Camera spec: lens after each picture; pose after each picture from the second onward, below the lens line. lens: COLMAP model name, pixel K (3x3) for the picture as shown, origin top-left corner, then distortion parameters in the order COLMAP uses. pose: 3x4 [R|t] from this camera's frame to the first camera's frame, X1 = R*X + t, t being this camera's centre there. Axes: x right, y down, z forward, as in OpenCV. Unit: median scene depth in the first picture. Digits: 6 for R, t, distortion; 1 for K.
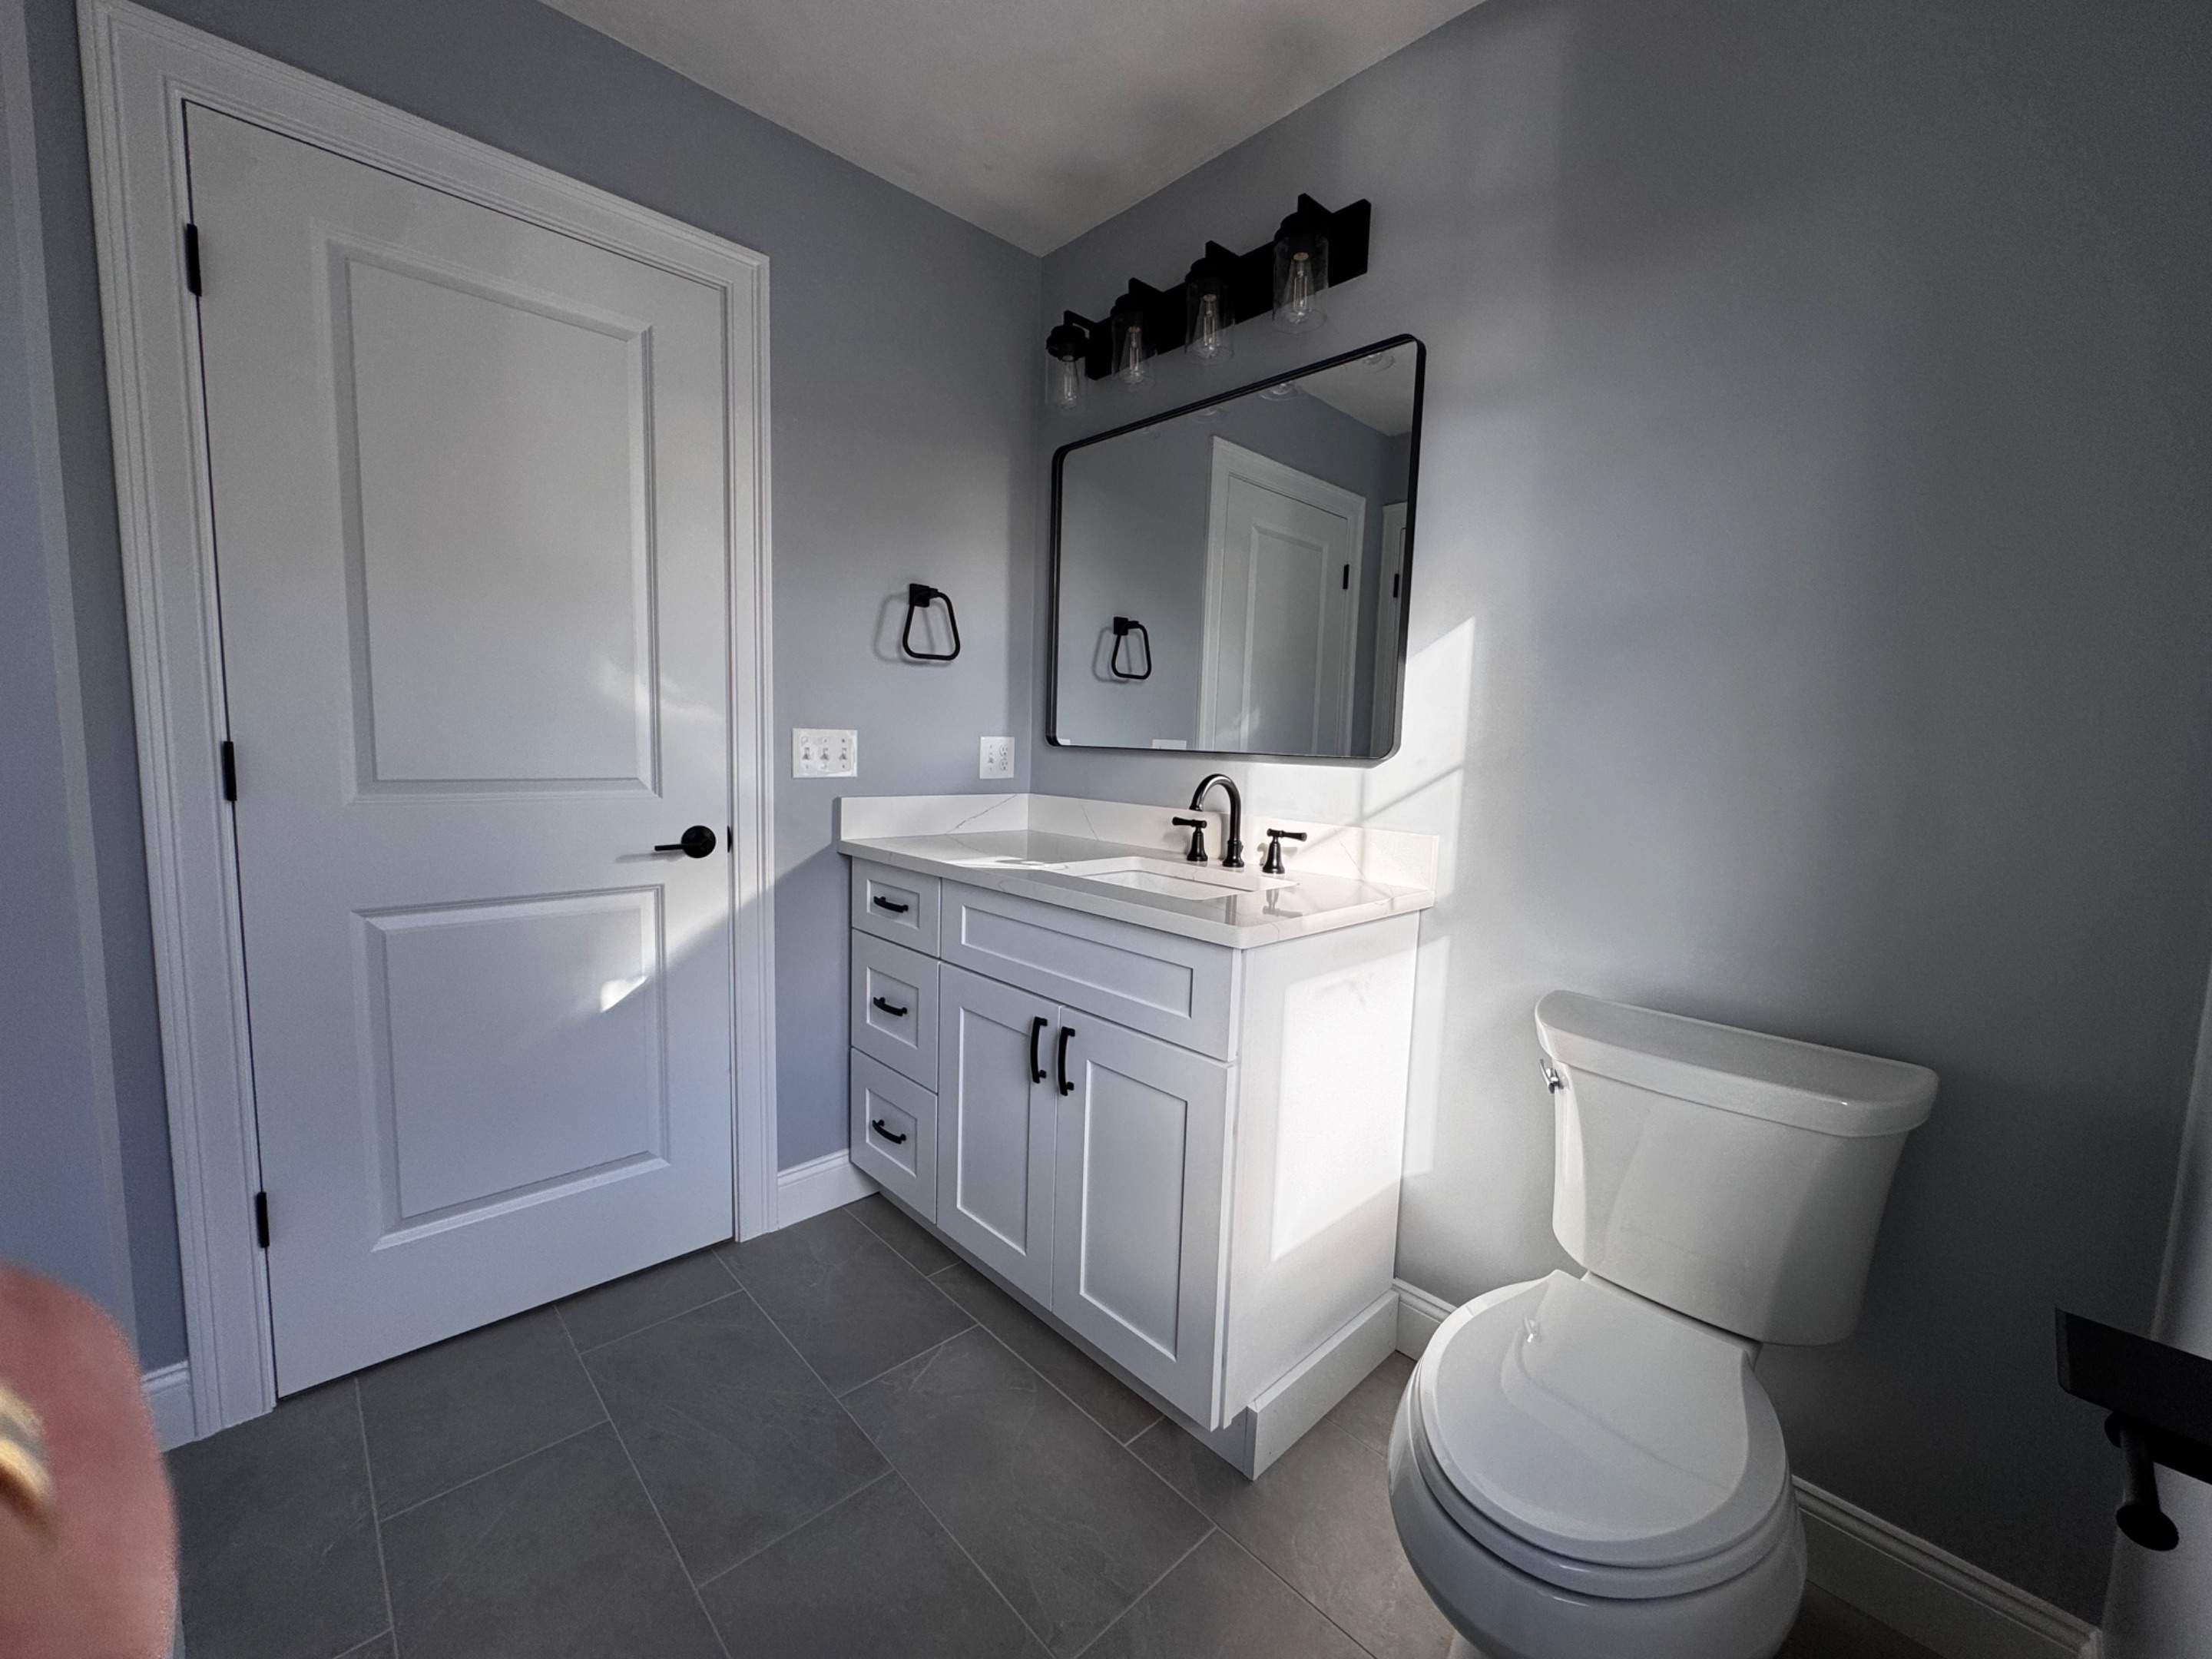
lens RADIAL K [[884.1, 0, 1103.0], [0, 884.1, 828.2], [0, 0, 1]] dist [-0.004656, 0.000816]
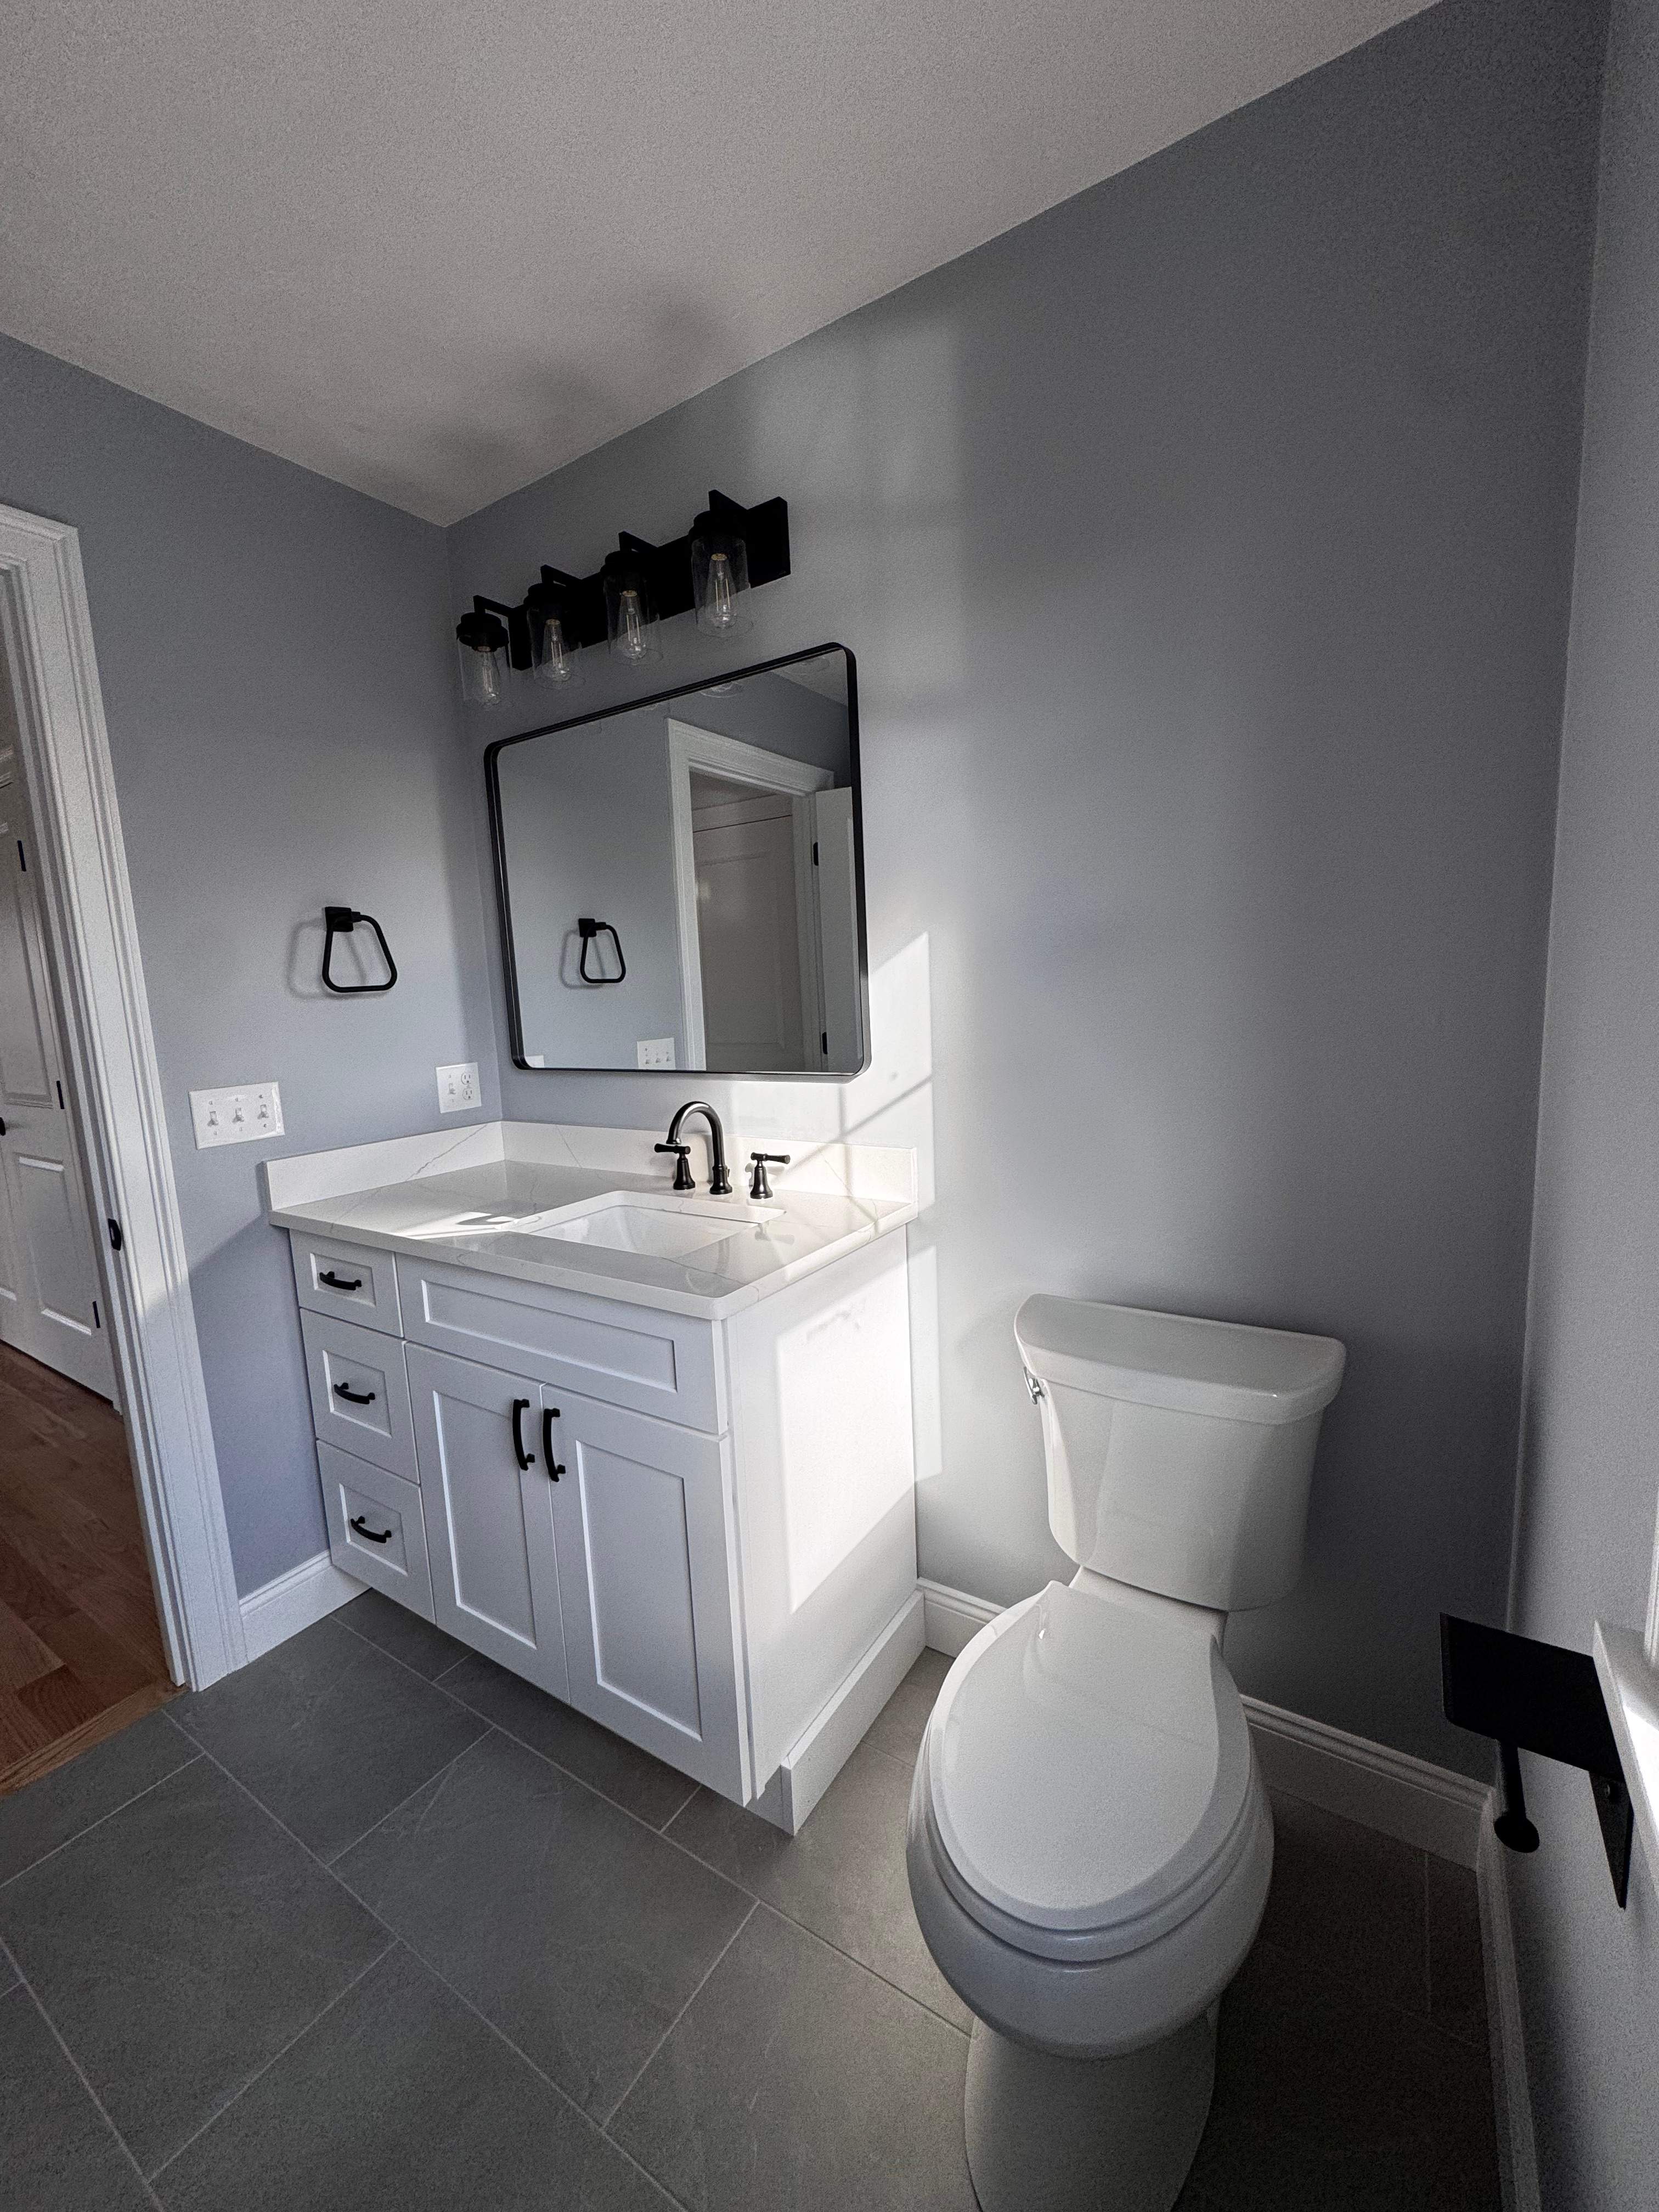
lens RADIAL K [[883.1, 0, 830.3], [0, 883.1, 1101.9], [0, 0, 1]] dist [-0.003083, 0.000070]
pose [[0.968841, -0.105846, 0.223928, 0.059029], [0.098848, 0.994204, 0.042268, -0.085358], [-0.227104, -0.018816, 0.973689, 0.039077]]
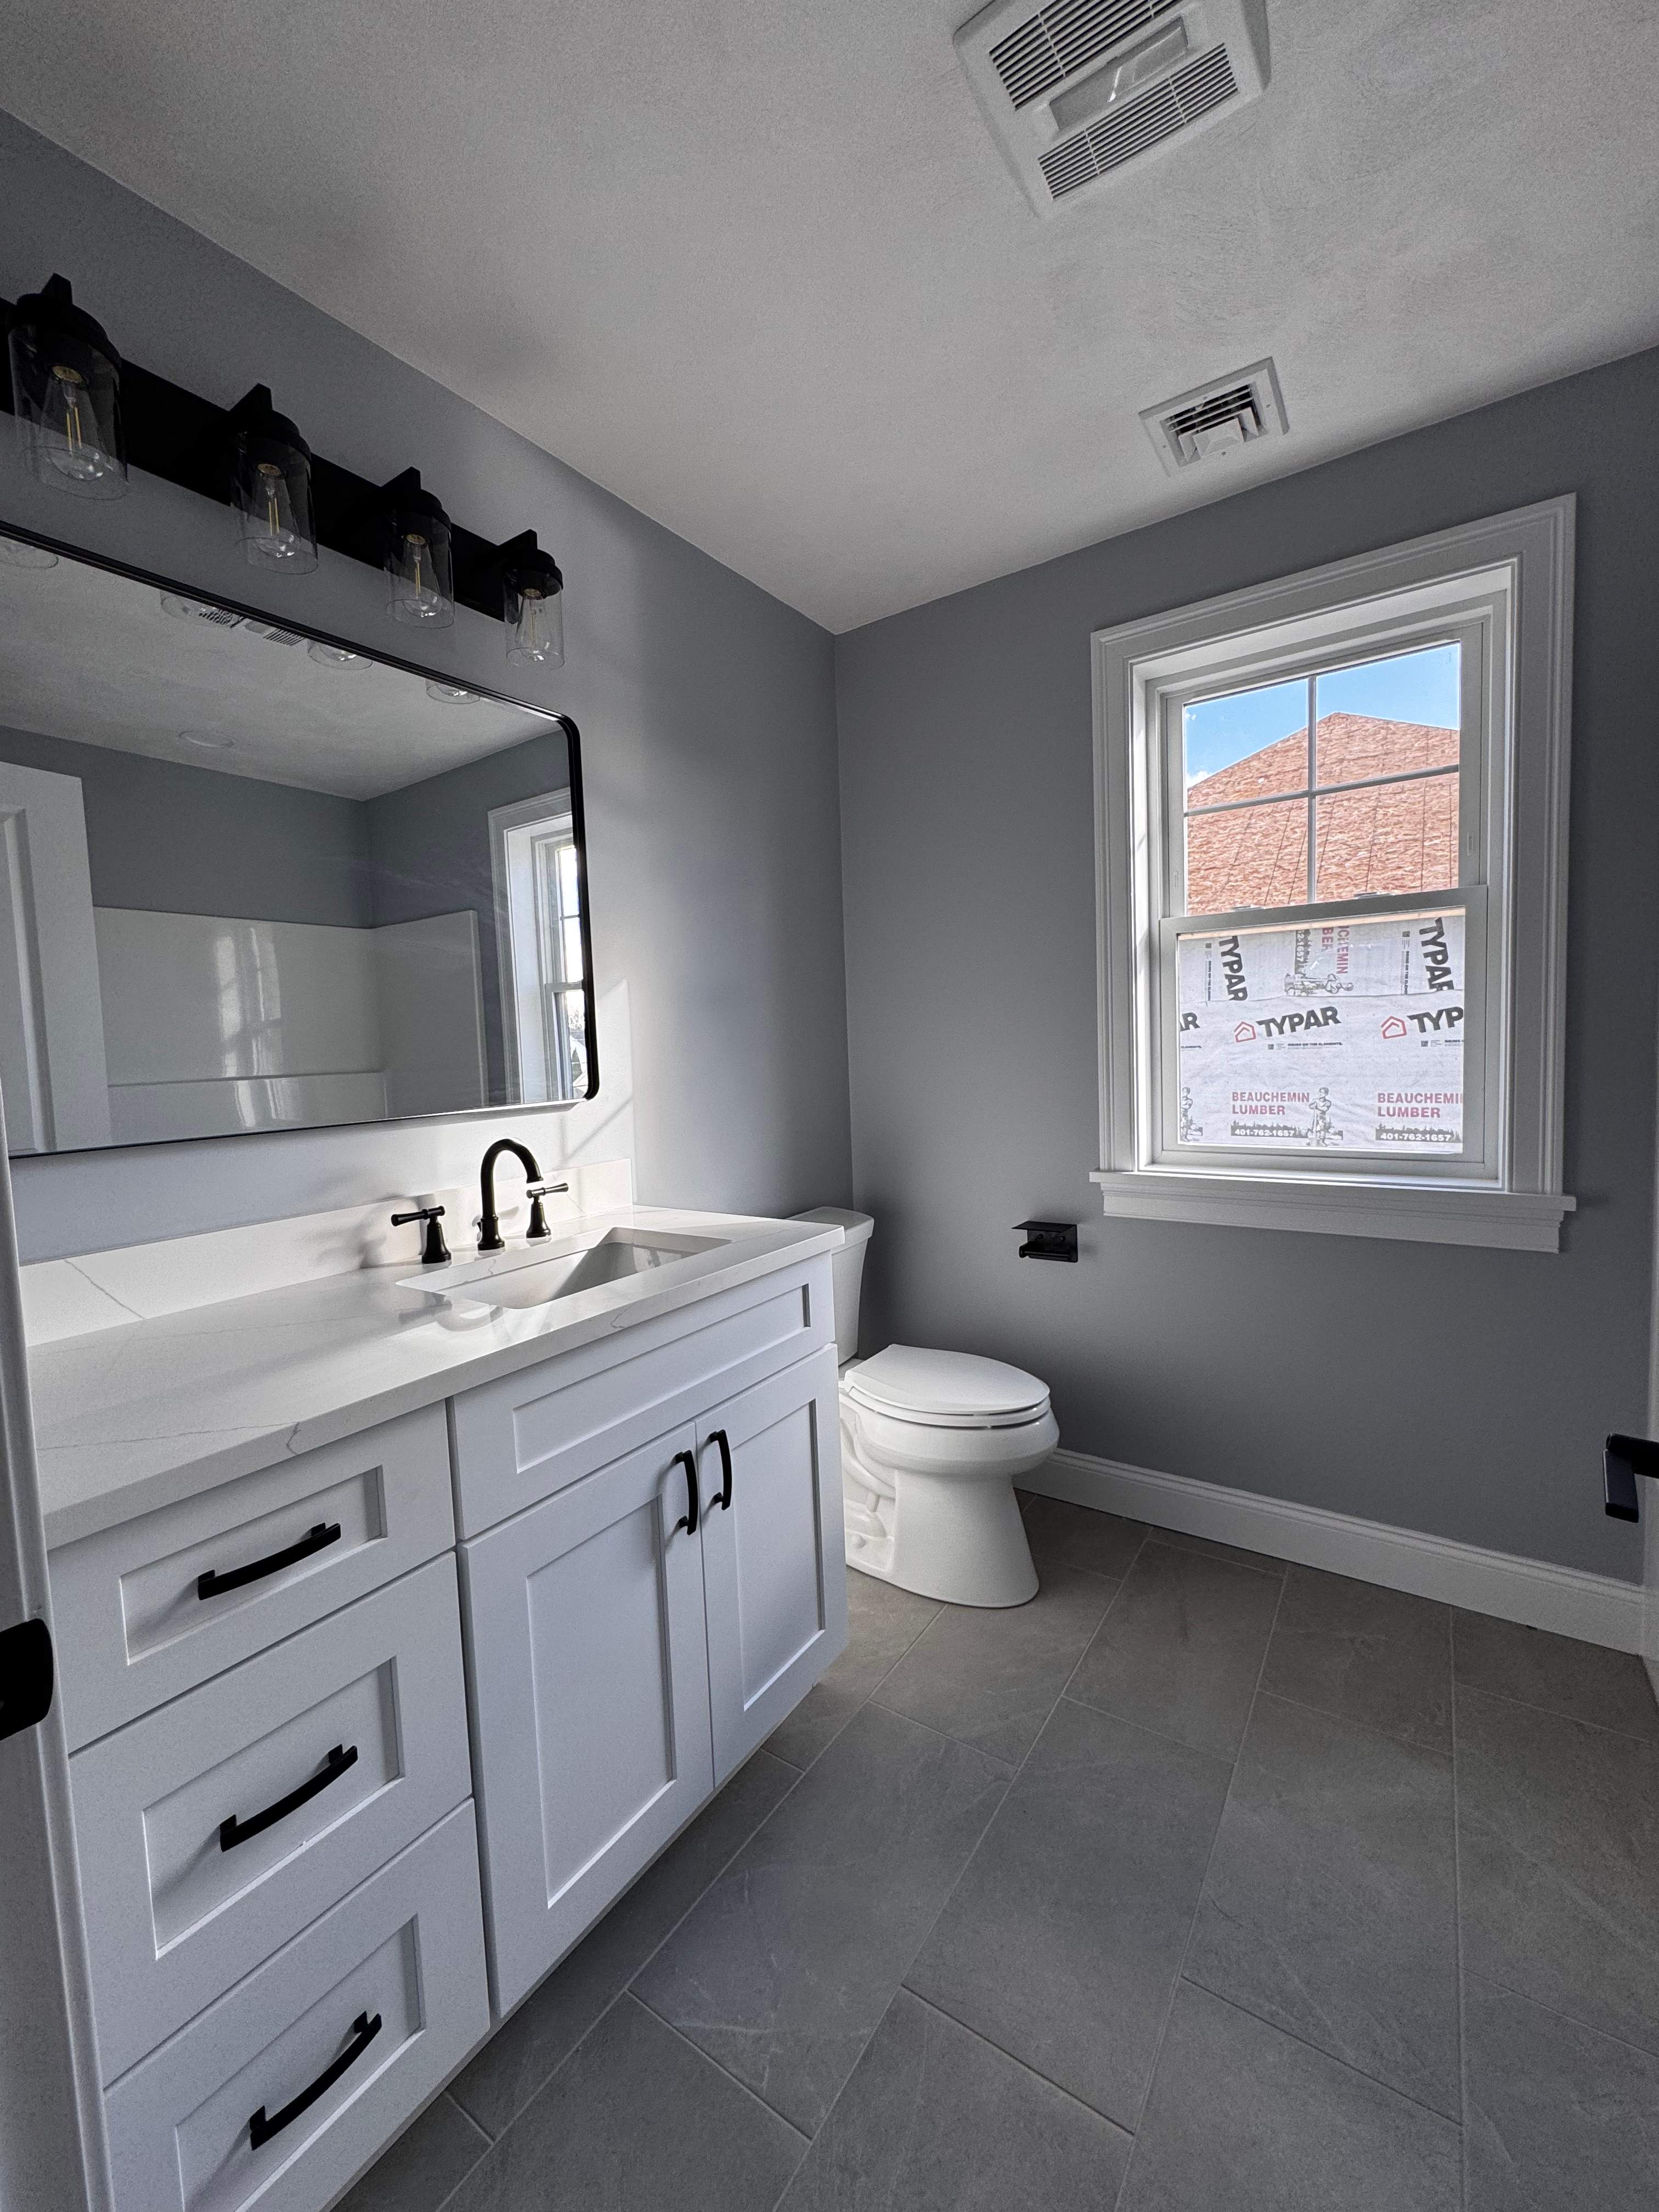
lens RADIAL K [[883.1, 0, 830.3], [0, 883.1, 1101.9], [0, 0, 1]] dist [-0.003083, 0.000070]
pose [[-0.209699, -0.089995, 0.973616, -0.738646], [0.130796, 0.984224, 0.119146, -0.153793], [-0.968978, 0.152329, -0.194620, 0.849847]]
